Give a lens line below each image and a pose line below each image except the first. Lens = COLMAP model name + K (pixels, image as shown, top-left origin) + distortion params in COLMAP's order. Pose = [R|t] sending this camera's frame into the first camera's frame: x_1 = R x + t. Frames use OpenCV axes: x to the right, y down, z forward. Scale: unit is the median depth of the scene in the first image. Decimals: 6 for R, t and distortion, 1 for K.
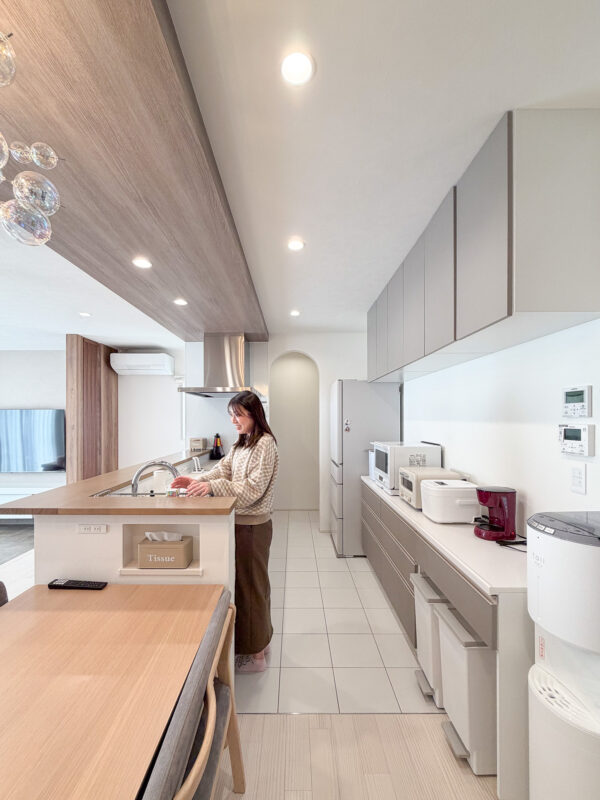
lens RADIAL K [[328.6, 0, 292.1], [0, 328.6, 401.8], [0, 0, 1]] dist [-0.000493, -0.000248]
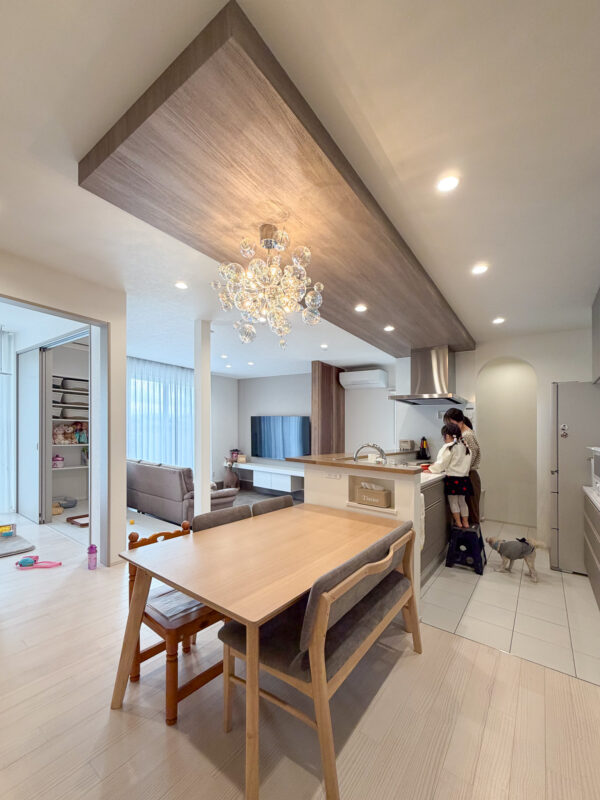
lens RADIAL K [[334.1, 0, 297.8], [0, 334.1, 414.9], [0, 0, 1]] dist [0.000510, -0.000044]
pose [[0.811864, 0.000370, -0.583846, 0.107551], [-0.003647, 0.999984, -0.004437, 0.033632], [0.583835, 0.005731, 0.811852, -0.215379]]
